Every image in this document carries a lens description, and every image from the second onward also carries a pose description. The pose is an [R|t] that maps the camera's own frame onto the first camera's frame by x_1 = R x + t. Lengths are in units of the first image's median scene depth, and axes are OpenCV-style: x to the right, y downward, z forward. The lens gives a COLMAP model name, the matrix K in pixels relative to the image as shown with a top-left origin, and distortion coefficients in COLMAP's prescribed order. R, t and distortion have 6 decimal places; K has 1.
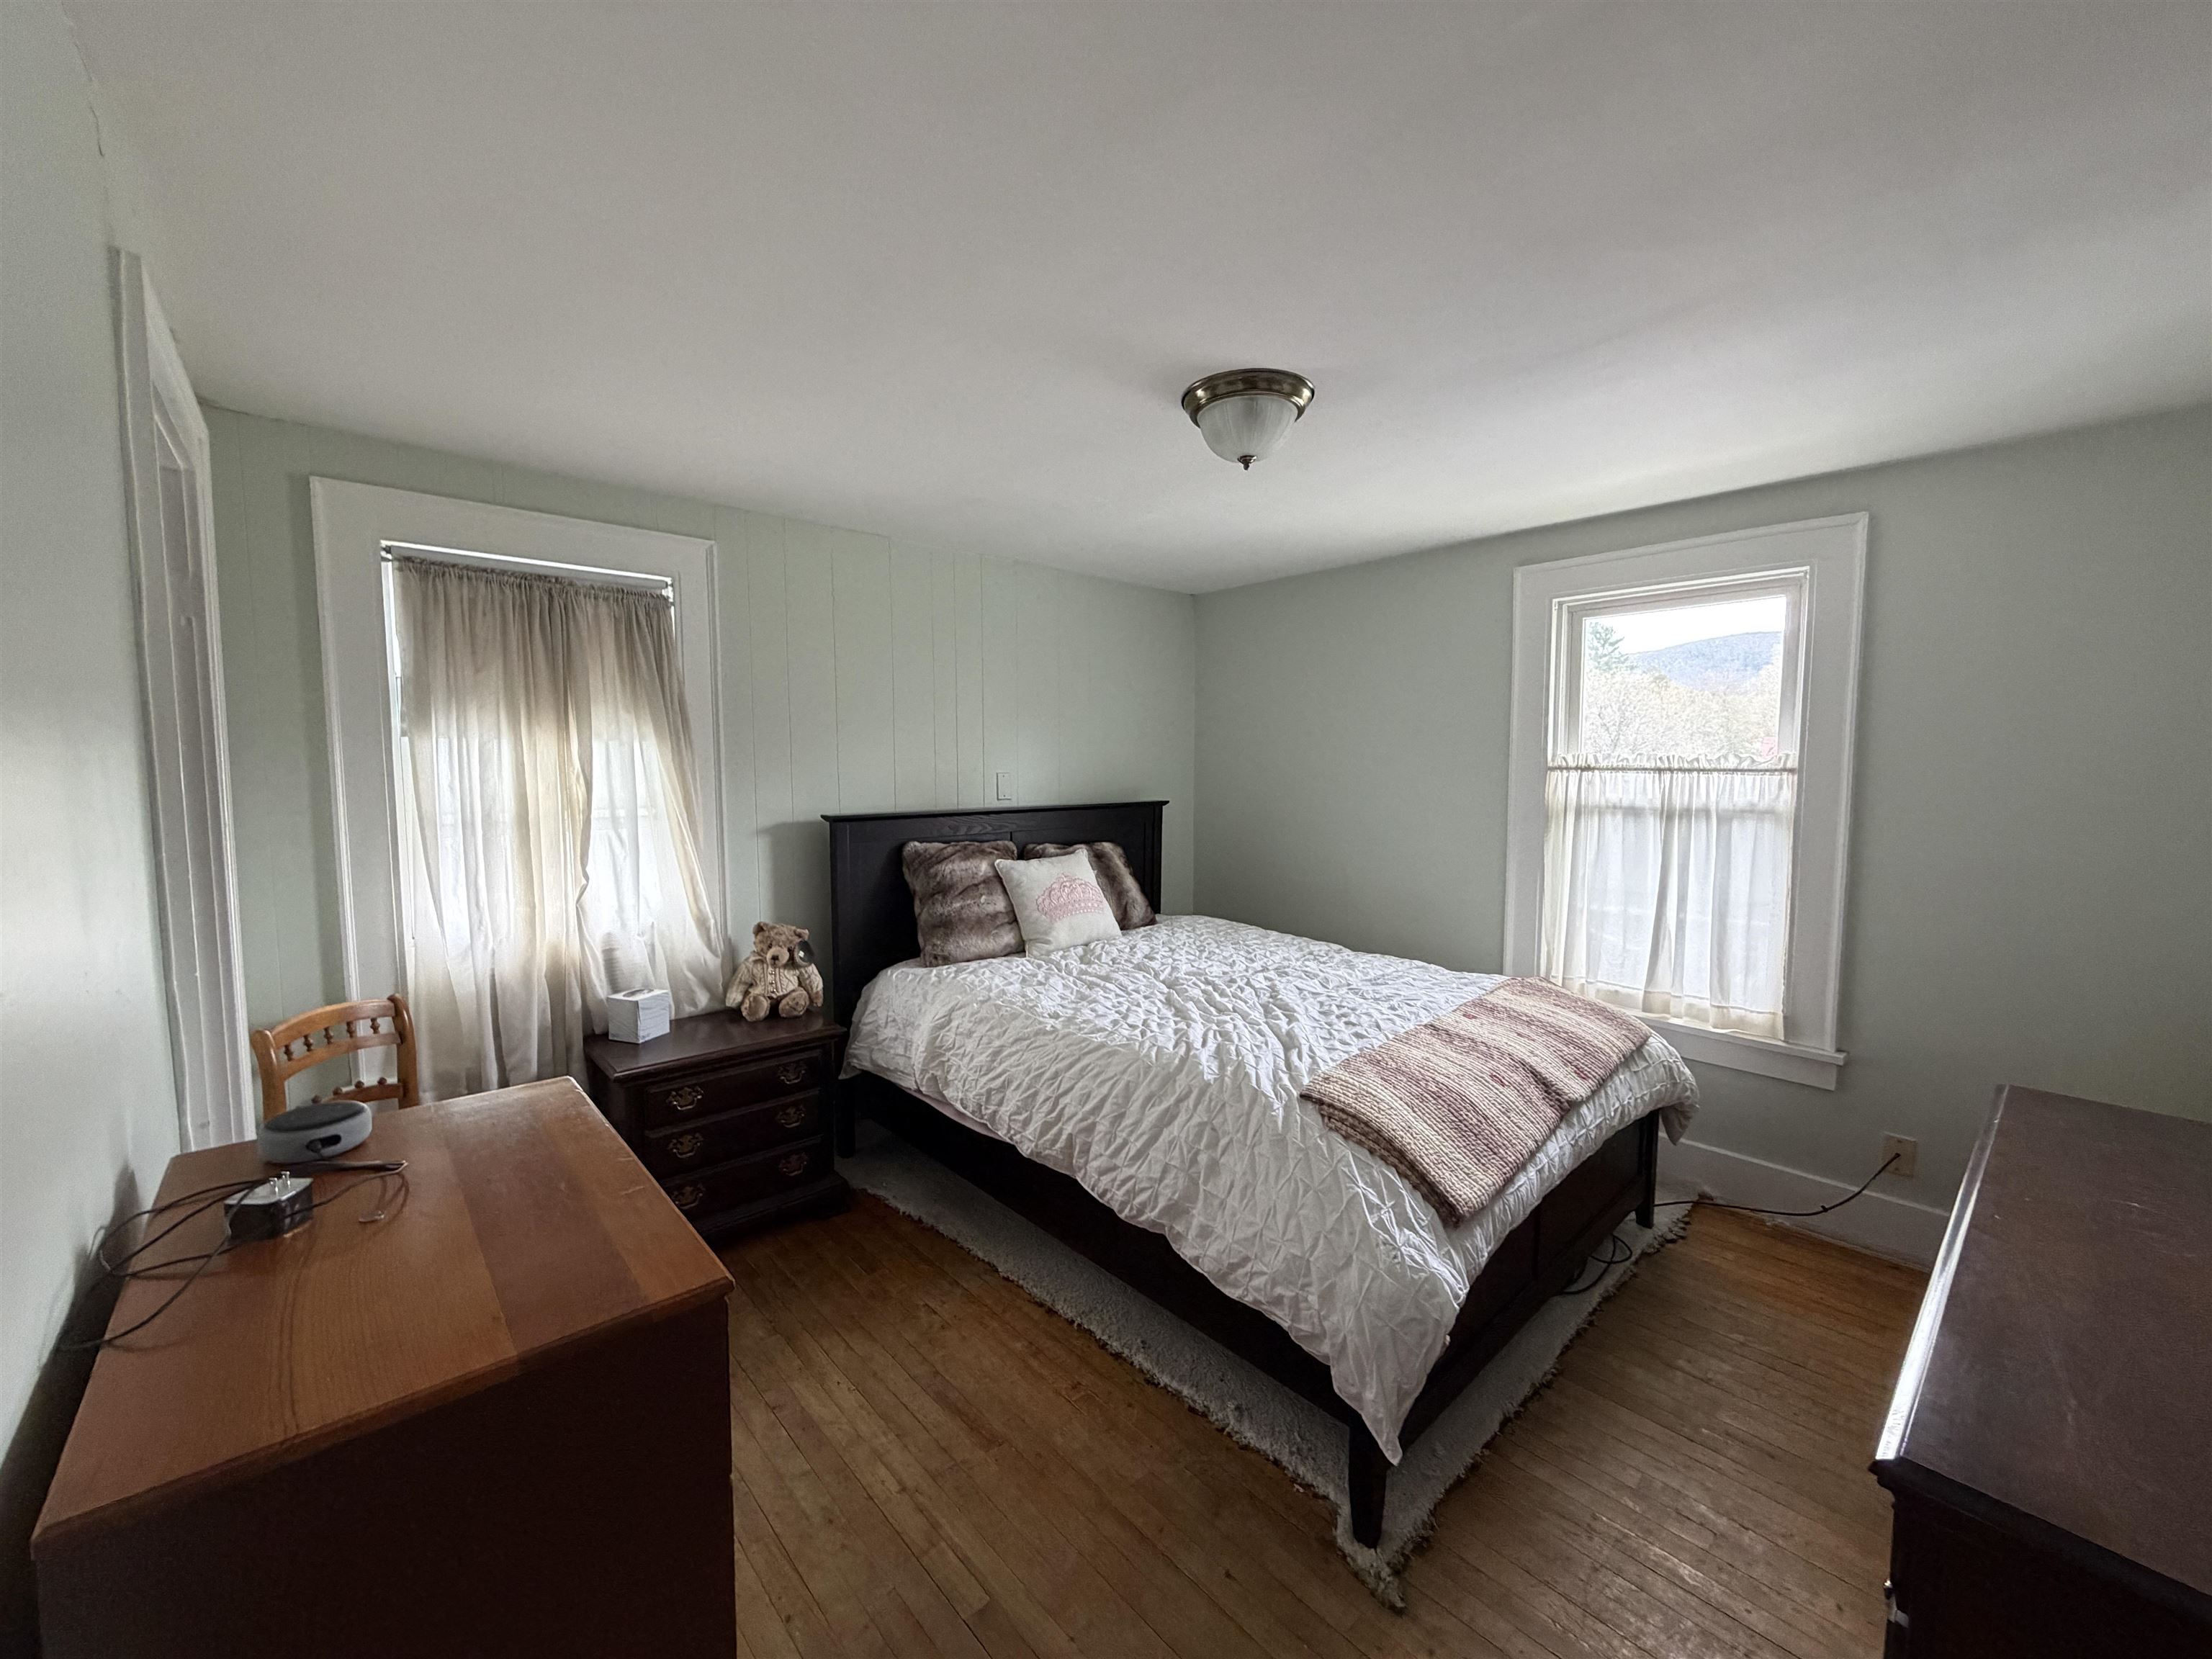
lens RADIAL K [[880.0, 0, 1106.0], [0, 880.0, 829.5], [0, 0, 1]] dist [-0.000848, -0.000016]
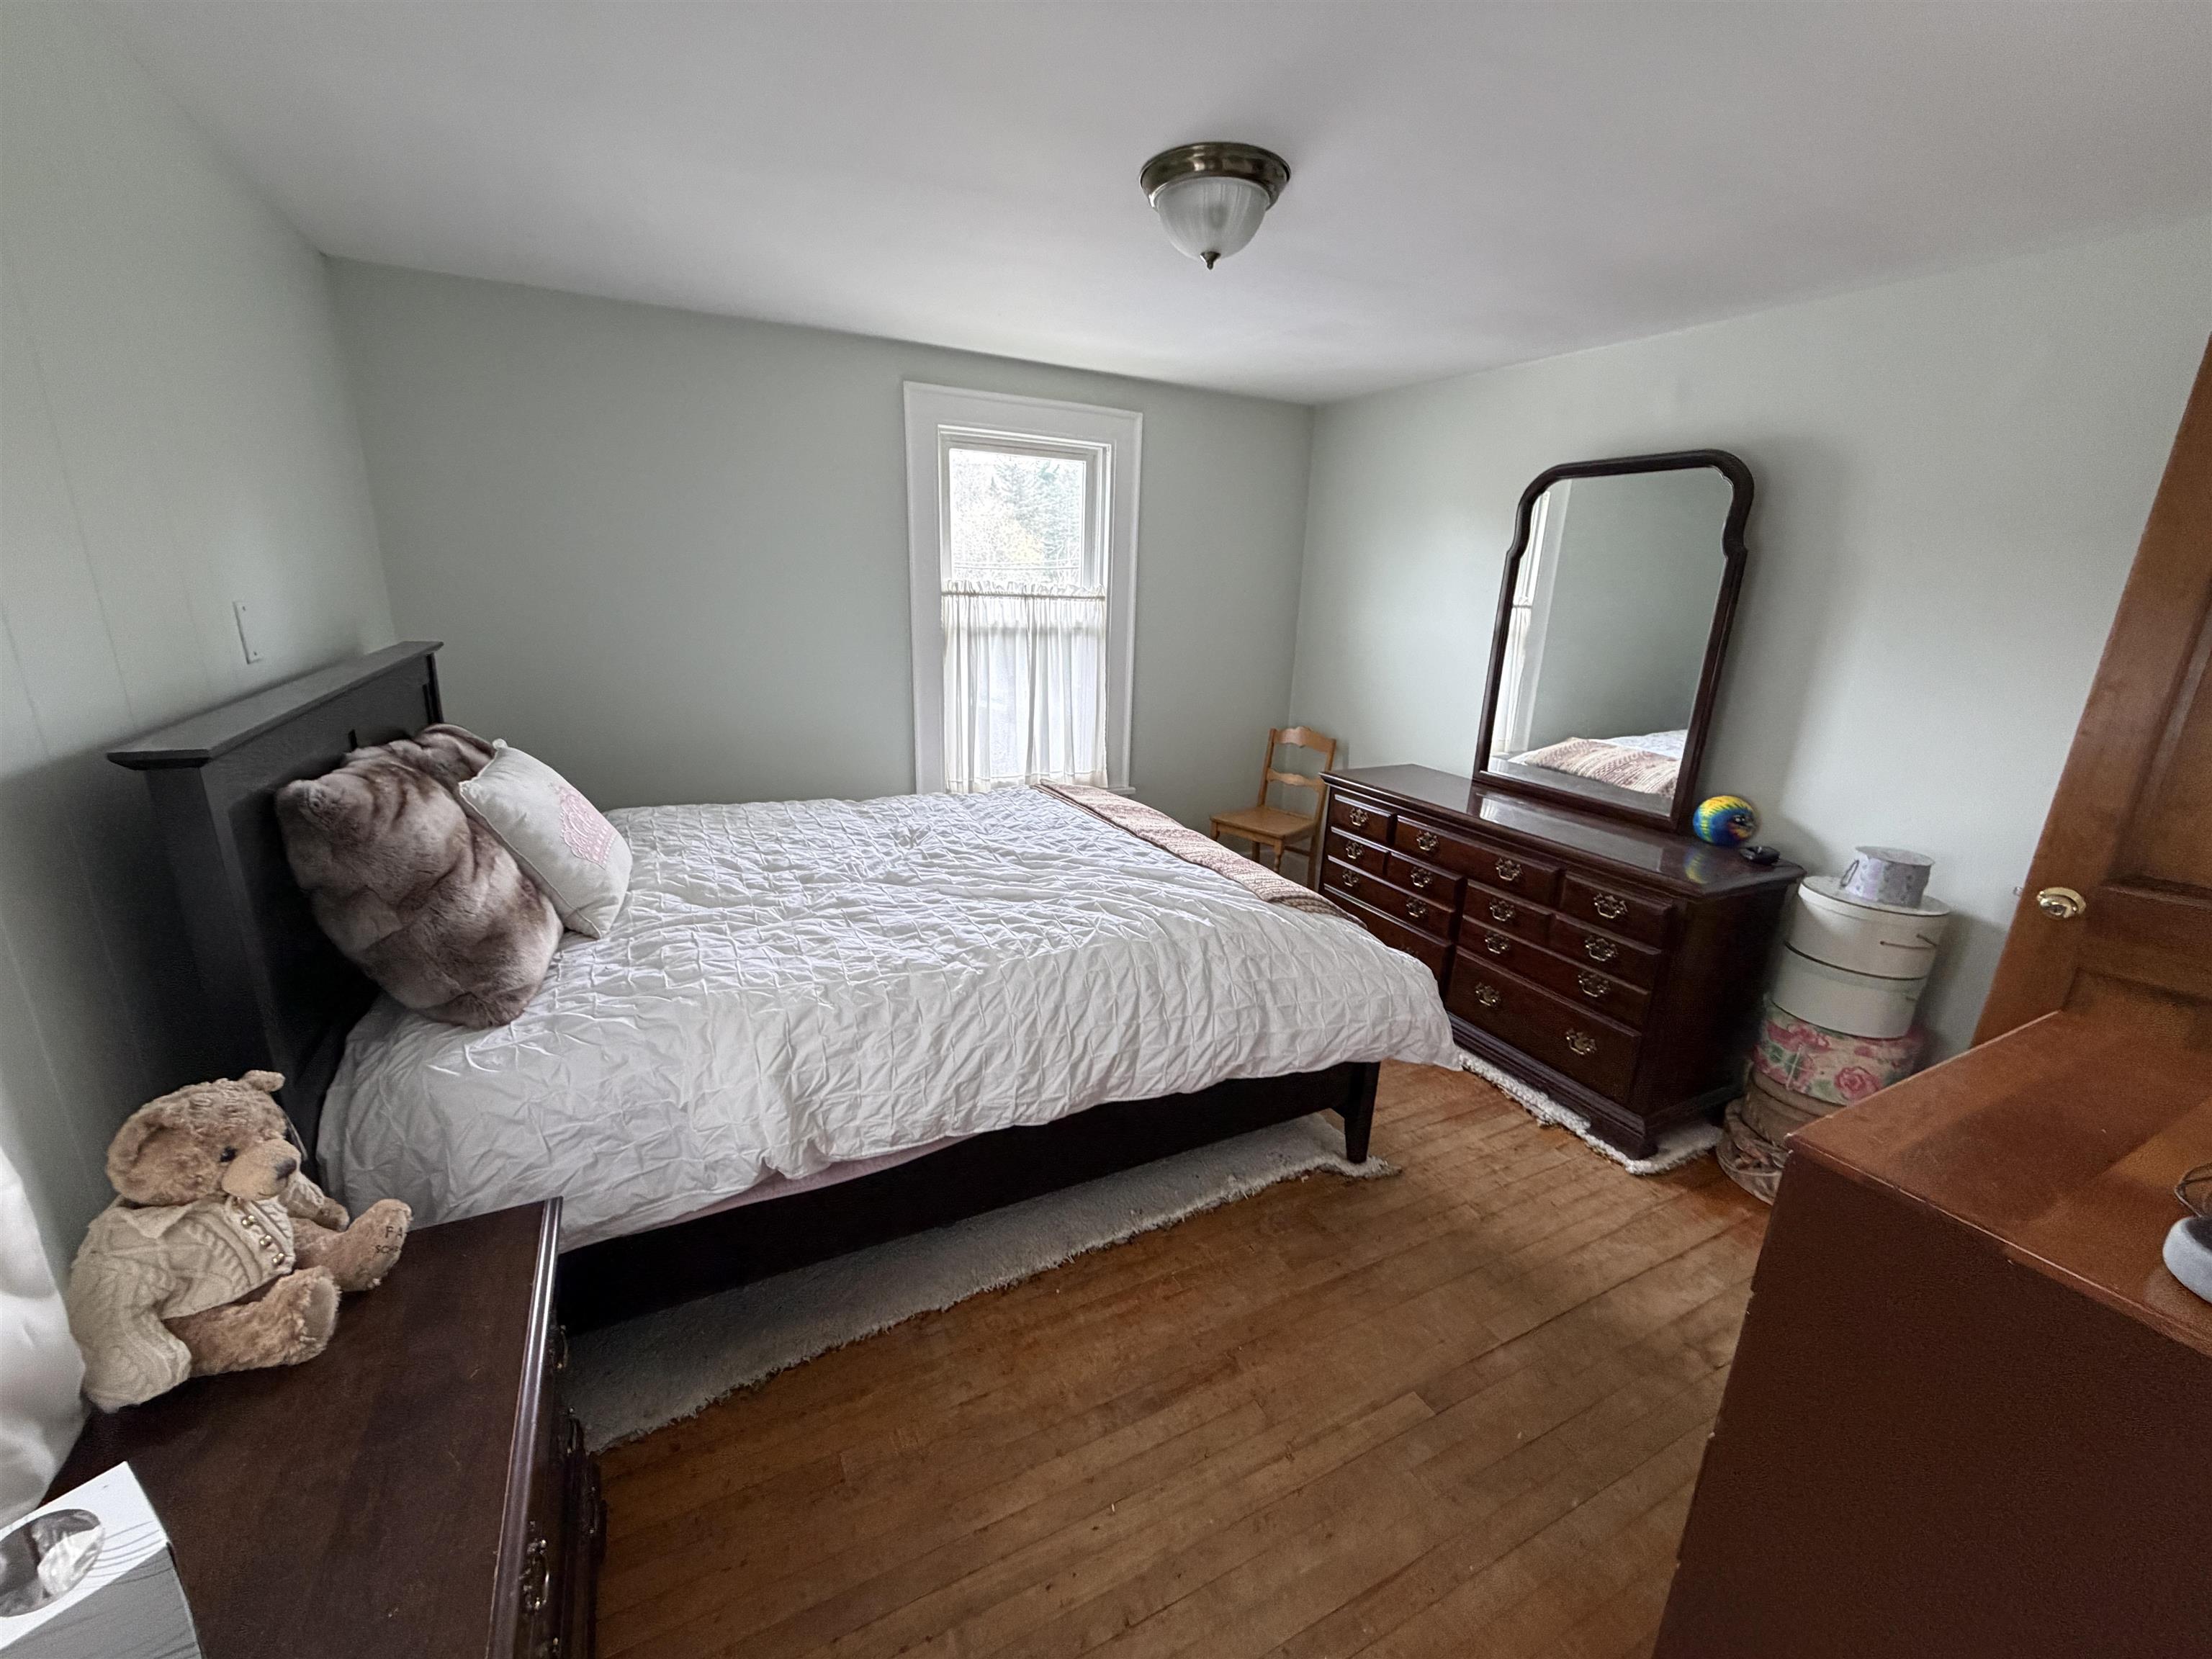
lens RADIAL K [[880.0, 0, 1106.0], [0, 880.0, 829.5], [0, 0, 1]] dist [-0.000848, -0.000016]
pose [[0.253562, -0.254520, 0.933234, -0.661193], [0.041573, 0.966739, 0.252362, -0.068506], [-0.966425, -0.025192, 0.255710, 0.671462]]
